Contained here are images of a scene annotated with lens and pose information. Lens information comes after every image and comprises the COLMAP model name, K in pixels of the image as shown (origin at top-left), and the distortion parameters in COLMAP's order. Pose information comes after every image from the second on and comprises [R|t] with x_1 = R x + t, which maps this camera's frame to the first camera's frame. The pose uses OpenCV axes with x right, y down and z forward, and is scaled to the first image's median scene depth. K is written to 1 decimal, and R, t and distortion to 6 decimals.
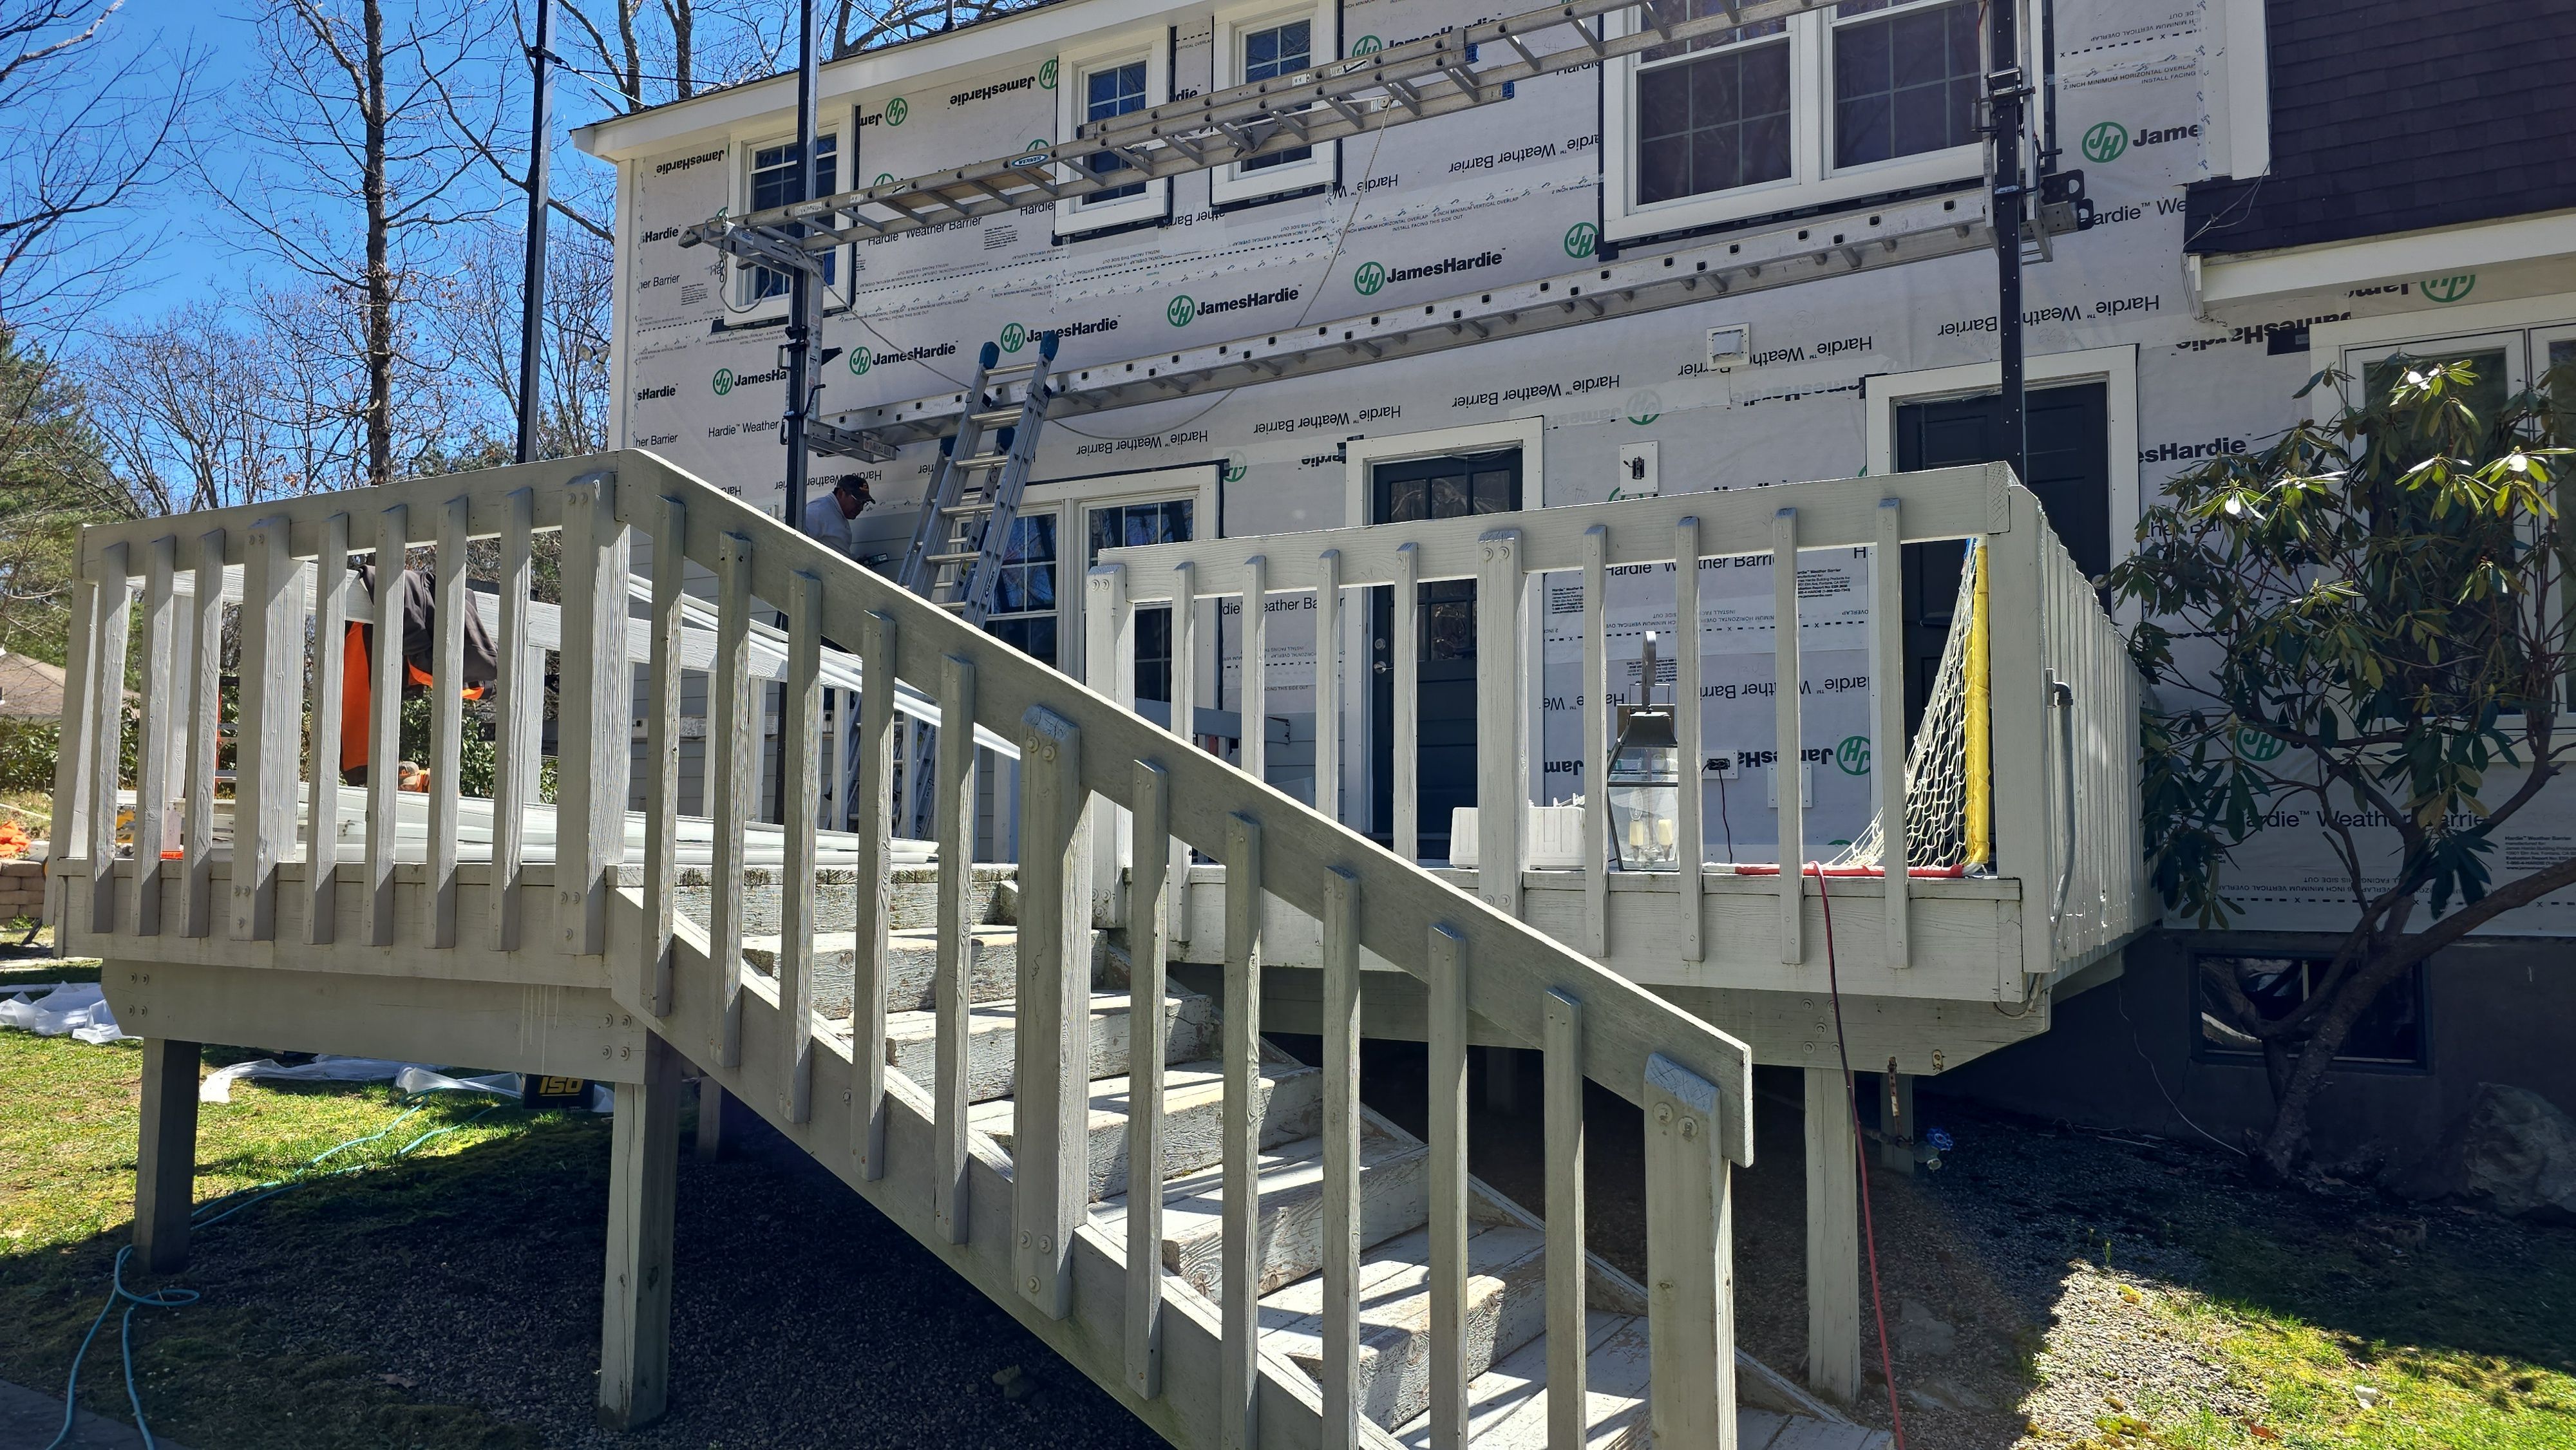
lens RADIAL K [[1747.3, 0, 1215.7], [0, 1747.3, 717.6], [0, 0, 1]] dist [0.073563, -0.071274]
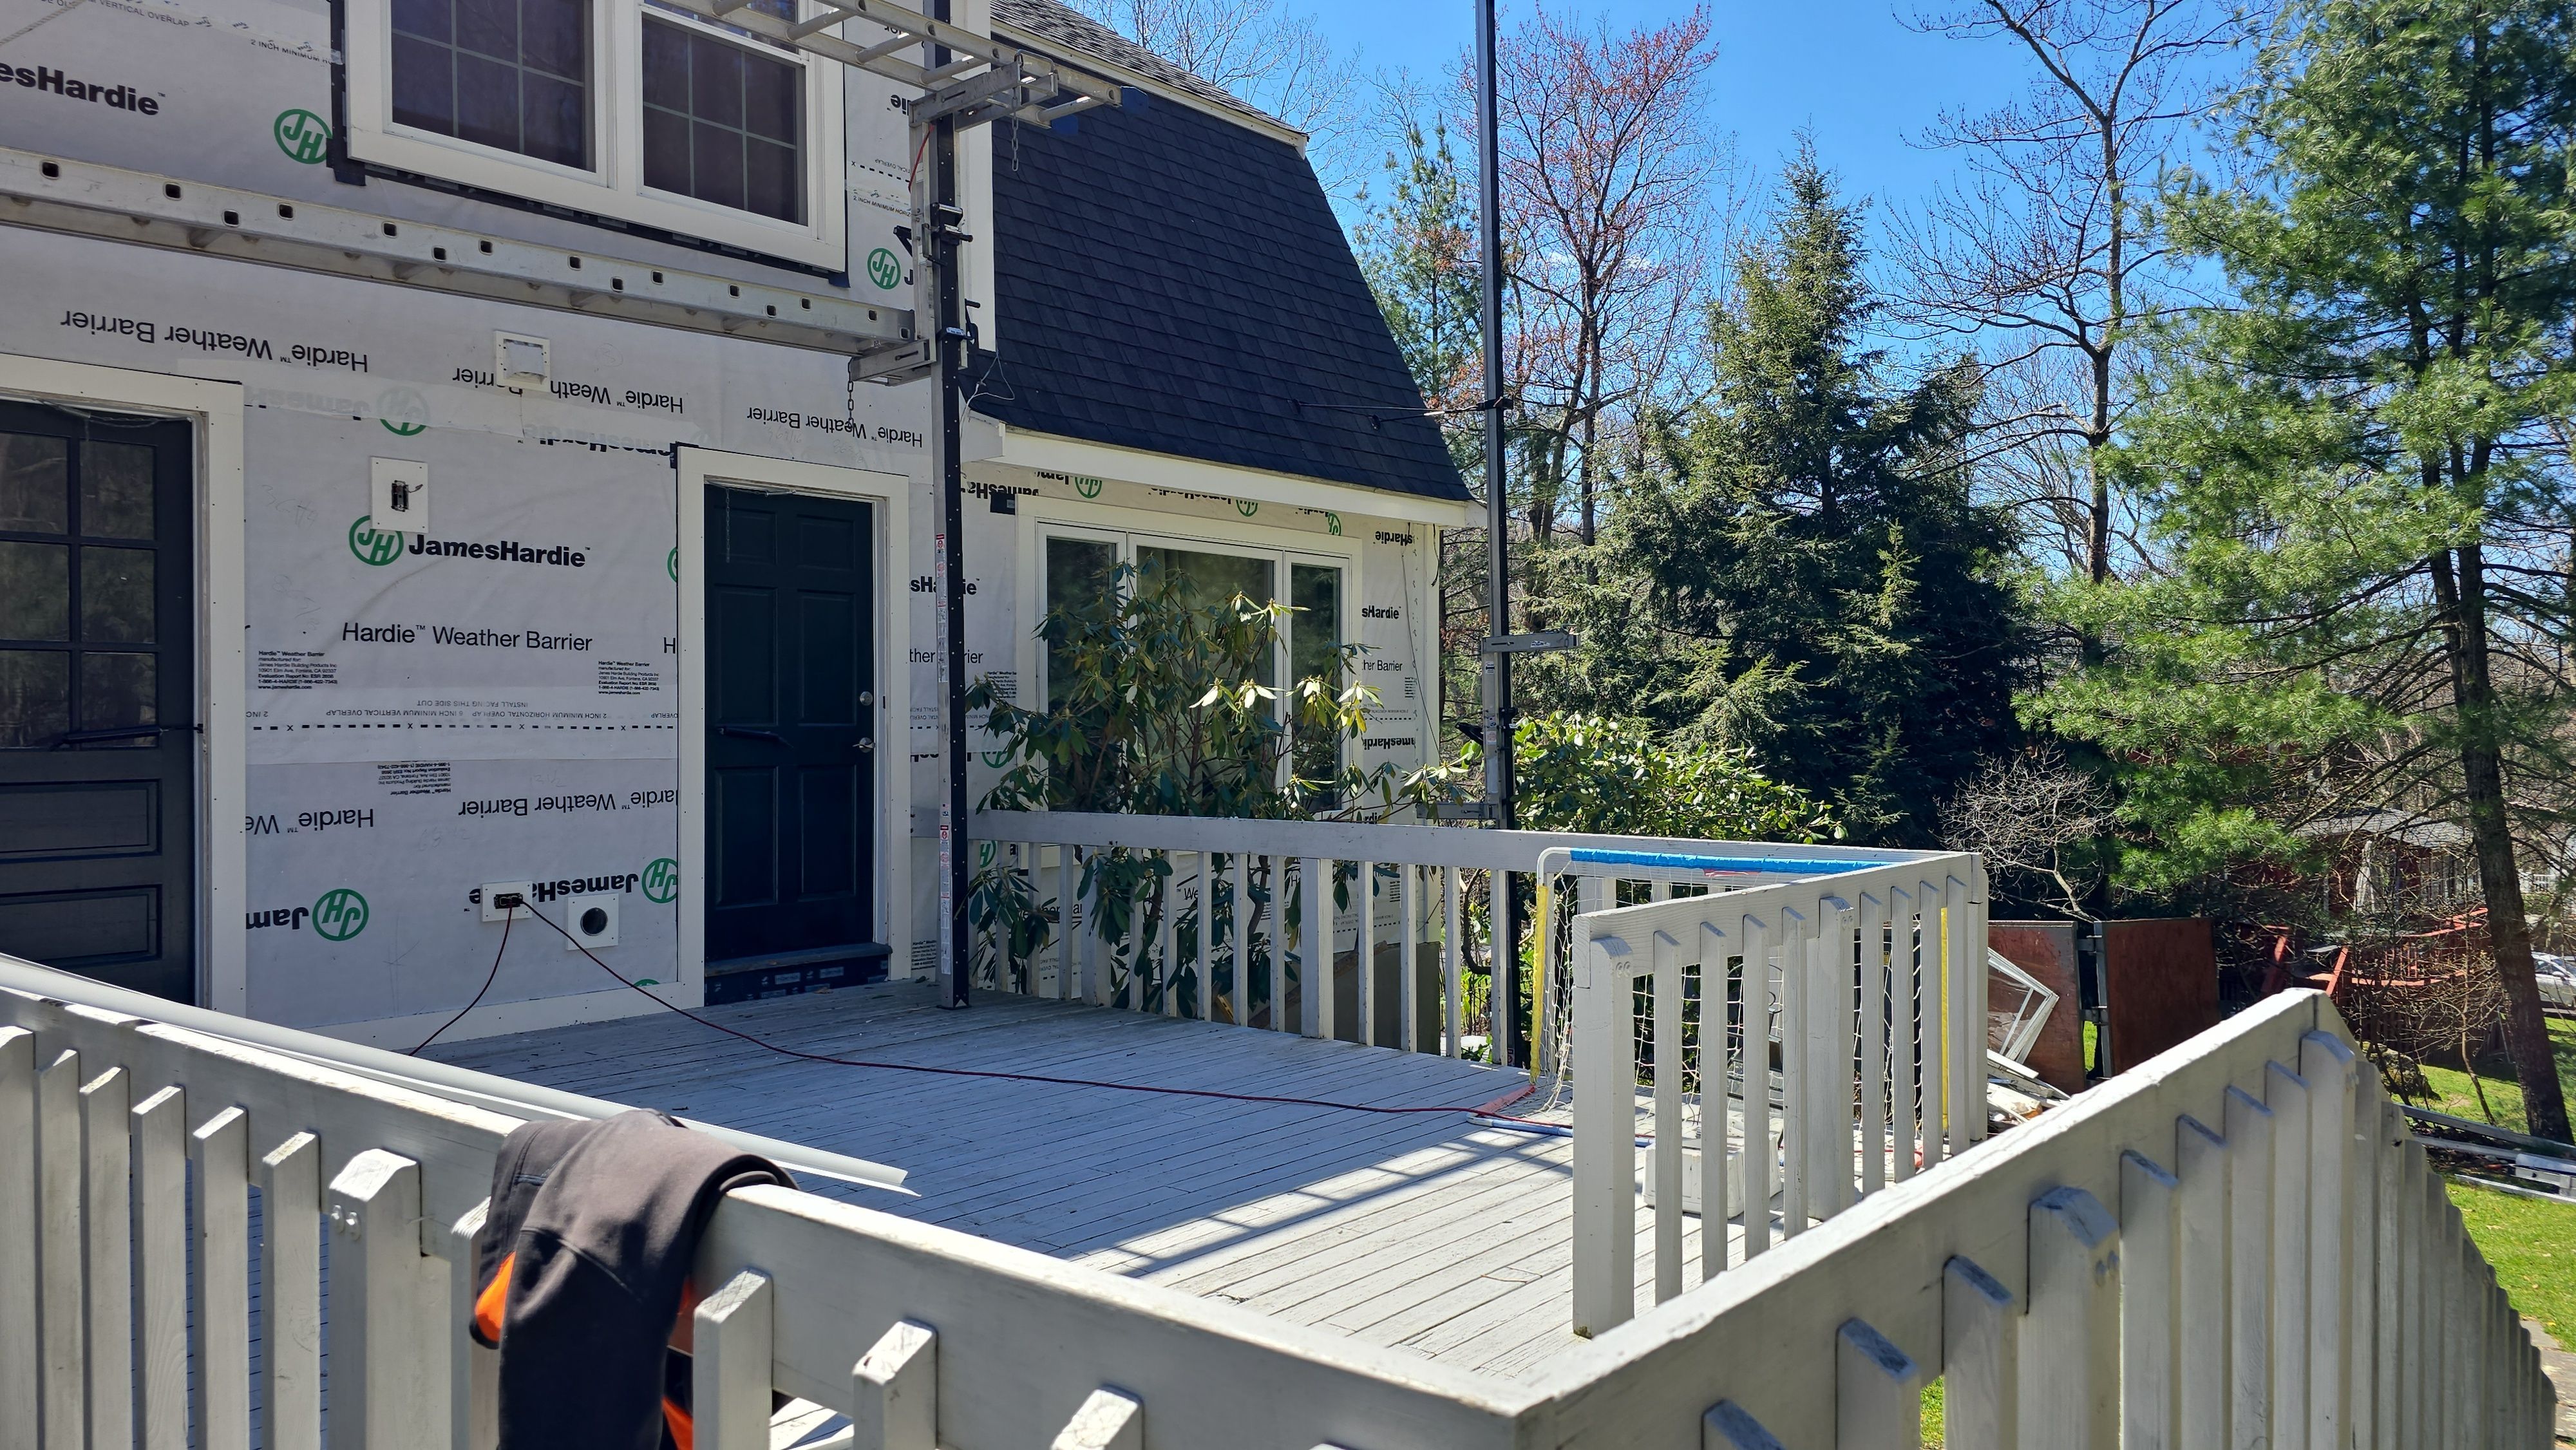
lens RADIAL K [[1660.4, 0, 1258.3], [0, 1660.4, 739.5], [0, 0, 1]] dist [0.061526, -0.058276]
pose [[0.231624, -0.004036, 0.972797, -0.343150], [-0.057131, 0.998209, 0.017744, -0.073487], [-0.971126, -0.059686, 0.230978, 0.488155]]
